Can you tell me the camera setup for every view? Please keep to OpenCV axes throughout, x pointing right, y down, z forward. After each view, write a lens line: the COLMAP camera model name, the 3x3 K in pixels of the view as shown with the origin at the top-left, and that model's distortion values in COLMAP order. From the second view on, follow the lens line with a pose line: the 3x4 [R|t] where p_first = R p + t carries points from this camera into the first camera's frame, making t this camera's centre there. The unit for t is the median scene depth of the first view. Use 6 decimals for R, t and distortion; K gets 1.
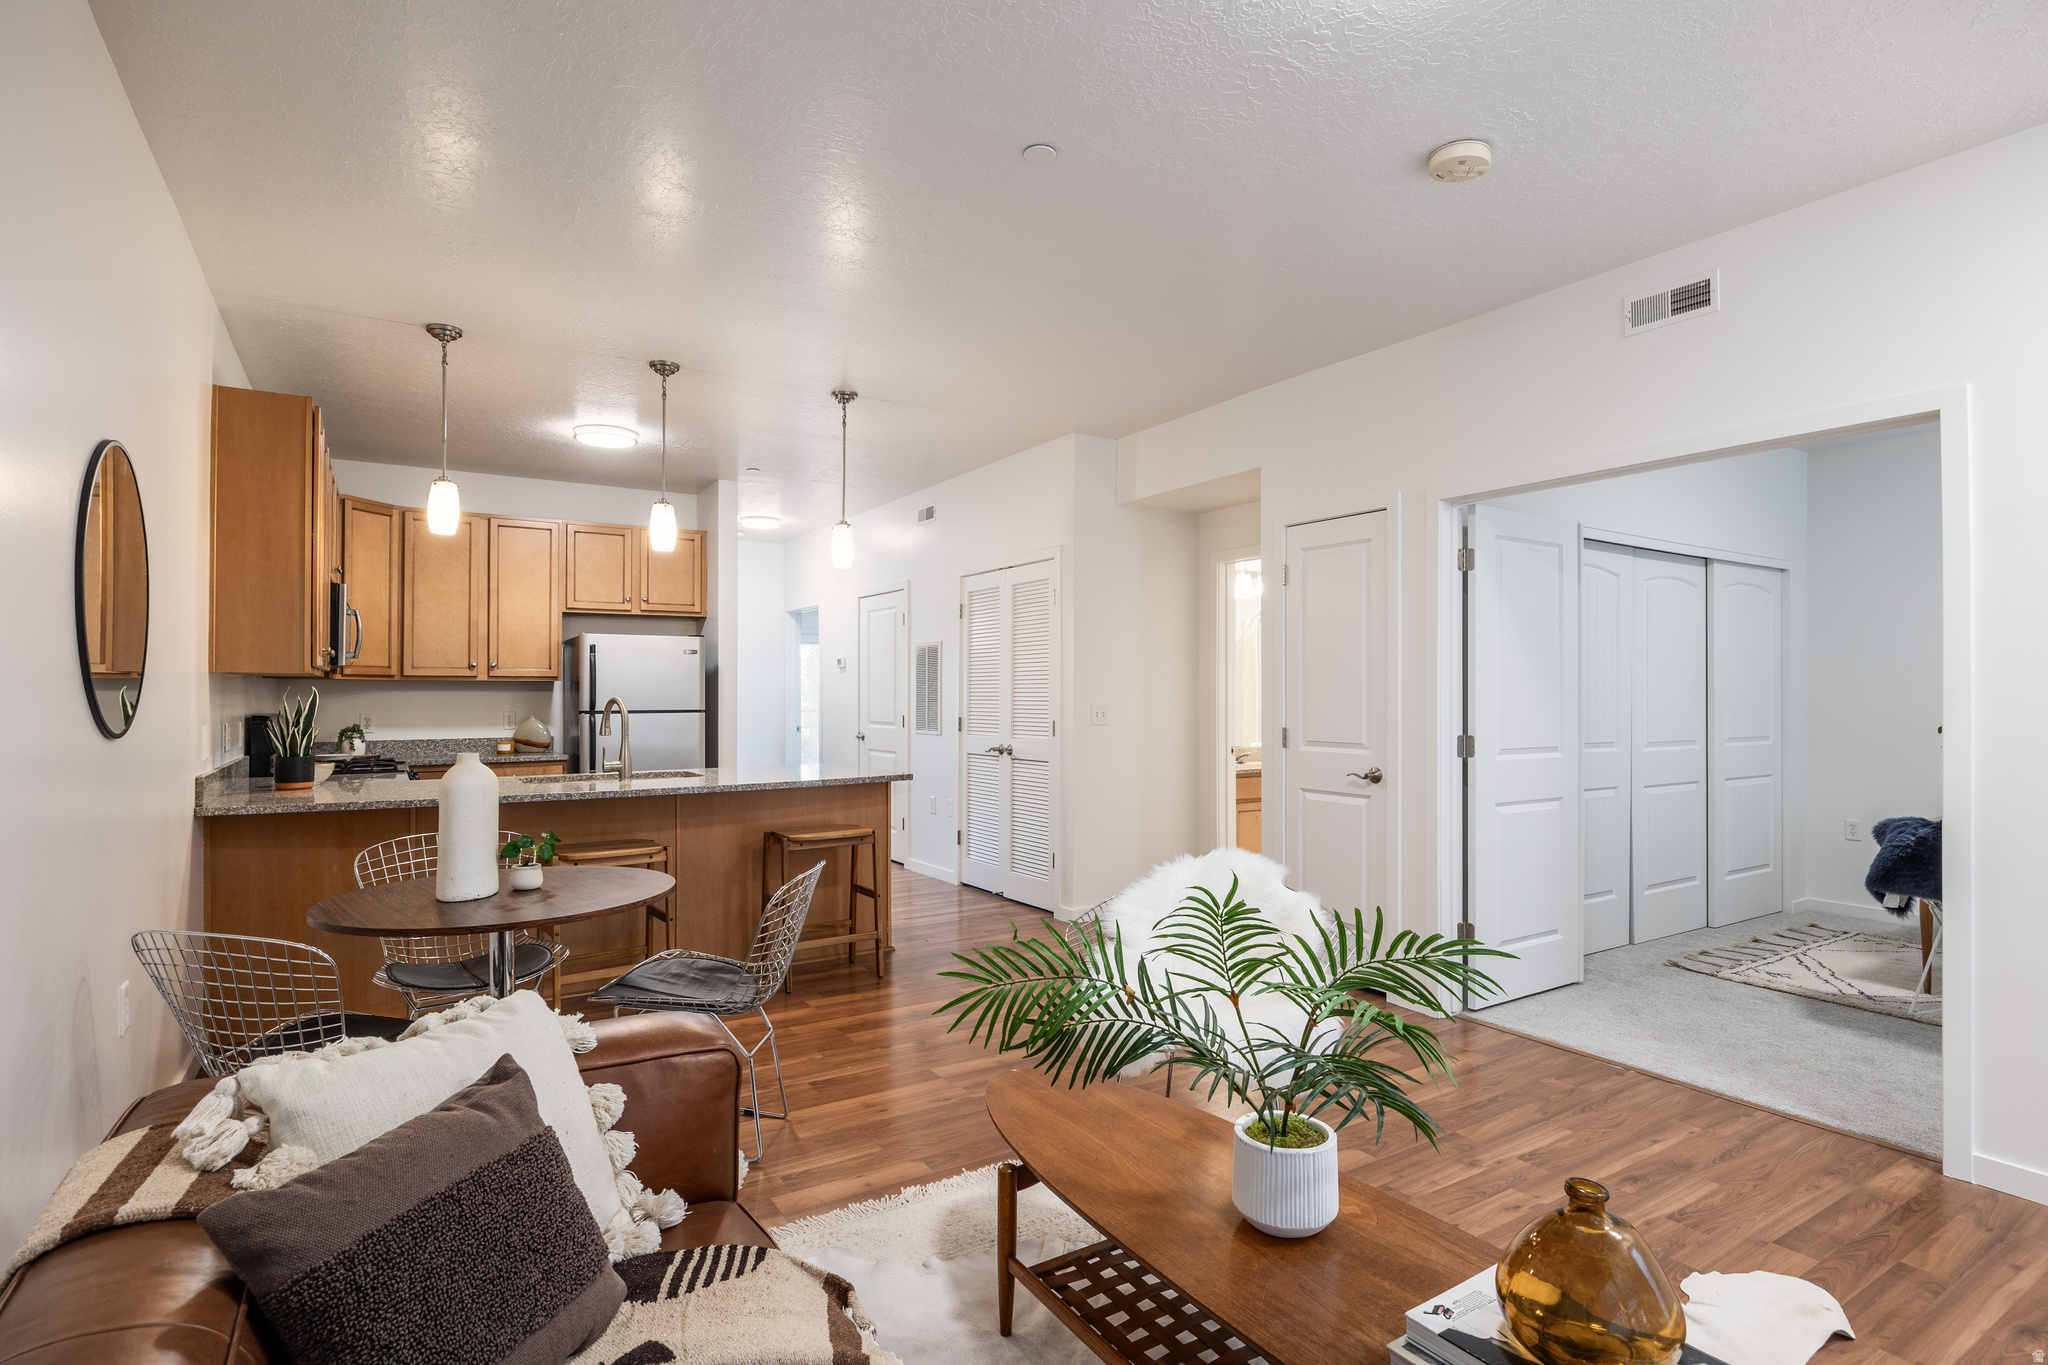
lens RADIAL K [[1009.7, 0, 1030.2], [0, 1009.7, 681.8], [0, 0, 1]] dist [-0.000921, -0.001013]
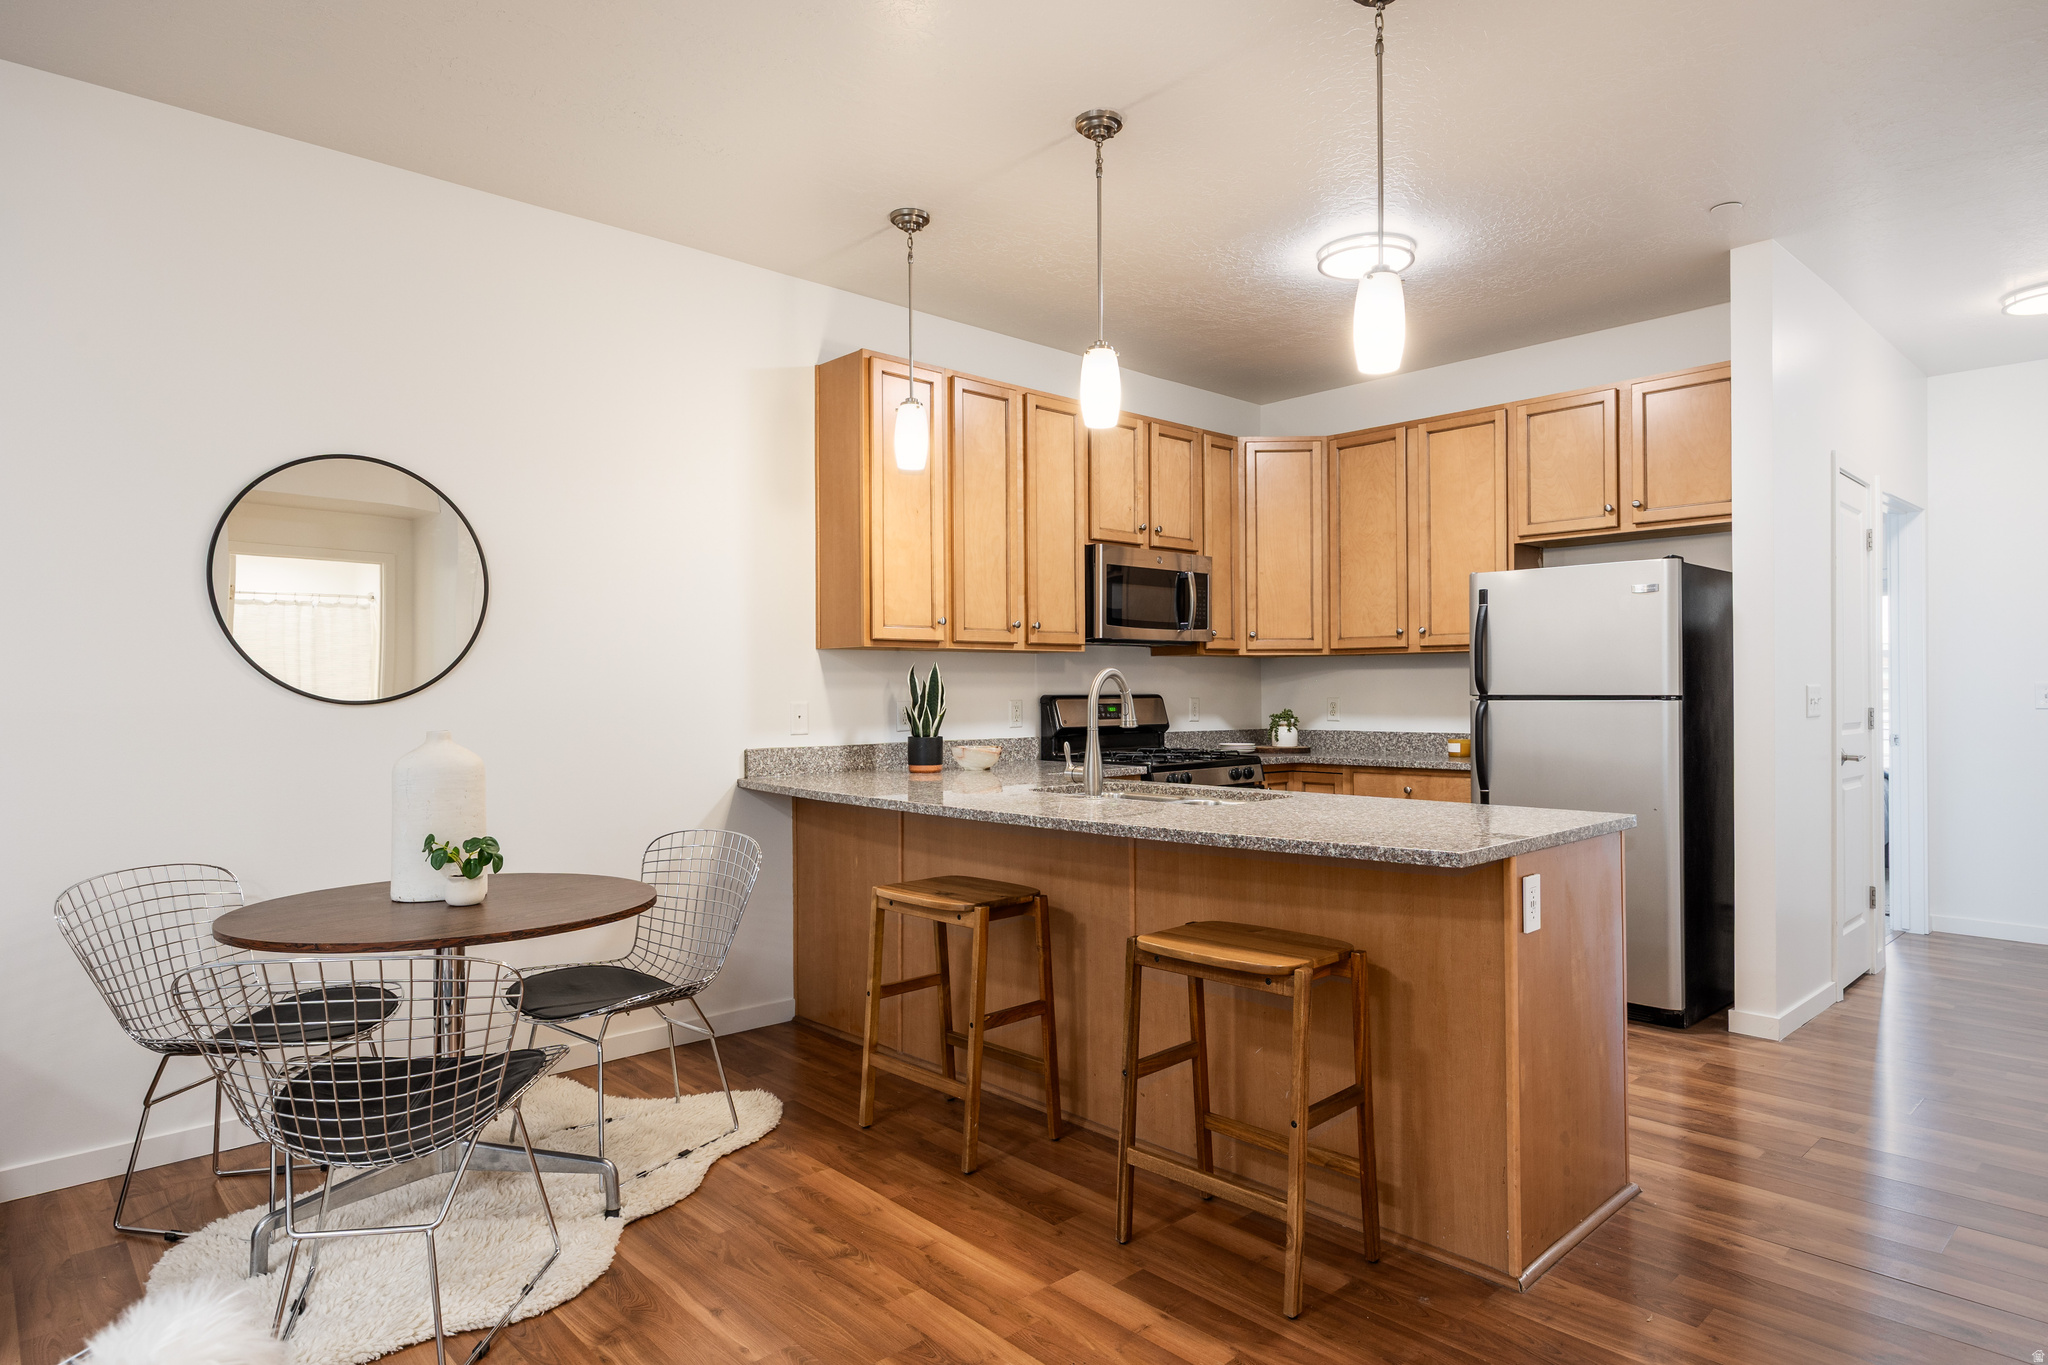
lens RADIAL K [[1166.0, 0, 1032.3], [0, 1166.0, 695.9], [0, 0, 1]] dist [-0.003427, 0.001058]
pose [[0.190874, 0.005746, -0.981598, 0.231062], [0.016489, 0.999823, 0.009059, 0.018262], [0.981476, -0.017915, 0.190746, 0.590597]]
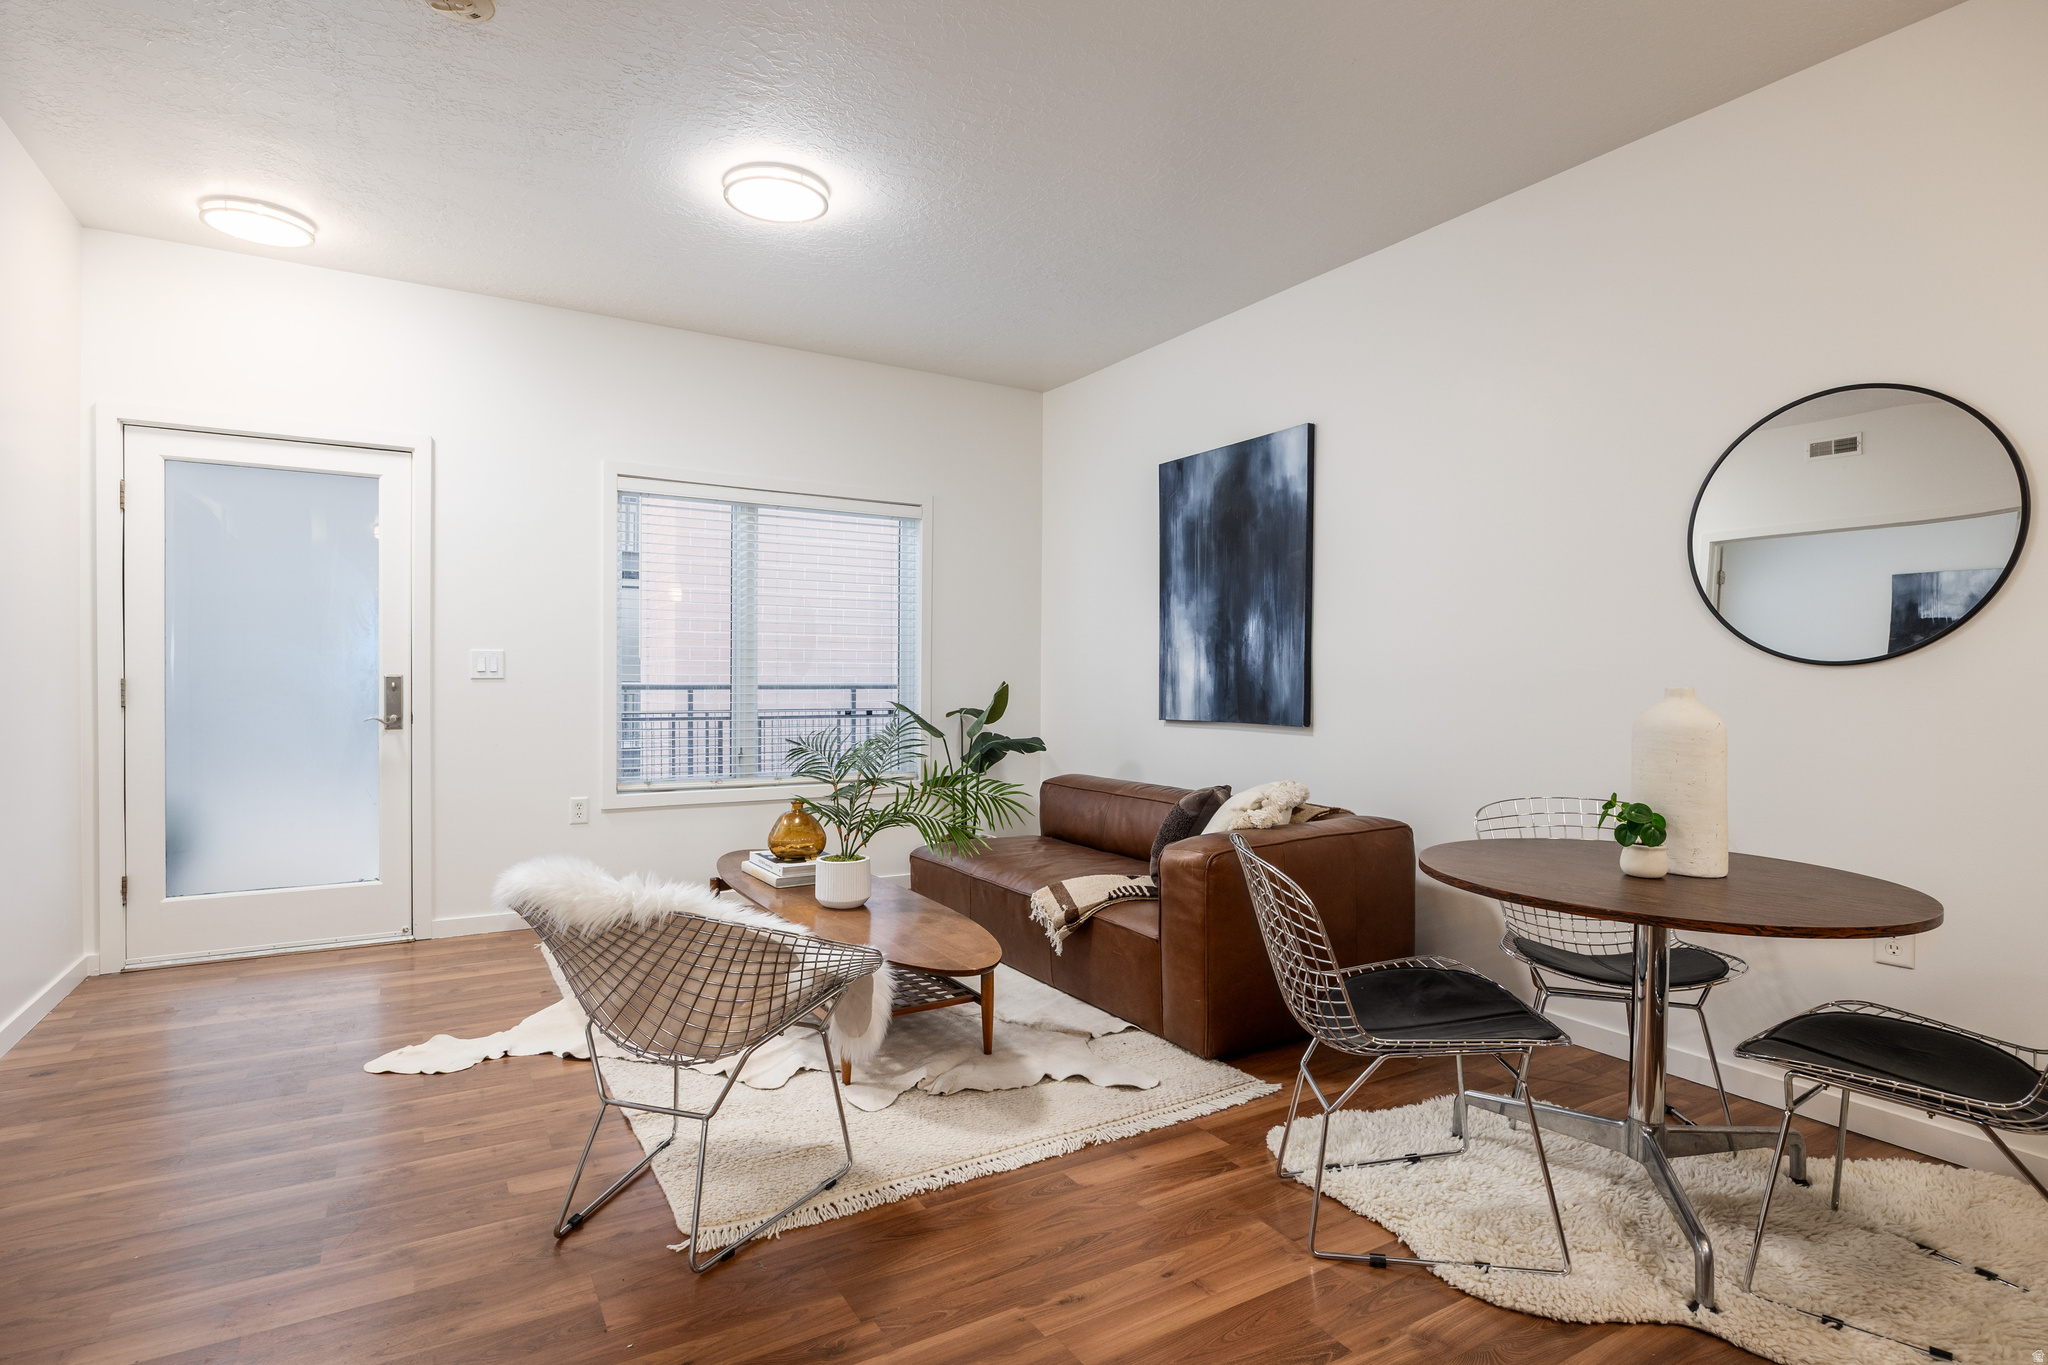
lens RADIAL K [[1009.7, 0, 1030.2], [0, 1009.7, 681.8], [0, 0, 1]] dist [-0.000921, -0.001013]
pose [[-0.999965, -0.006396, 0.005440, -0.026035], [-0.006427, 0.999963, -0.005686, 0.033862], [-0.005403, -0.005721, -0.999969, 0.806822]]
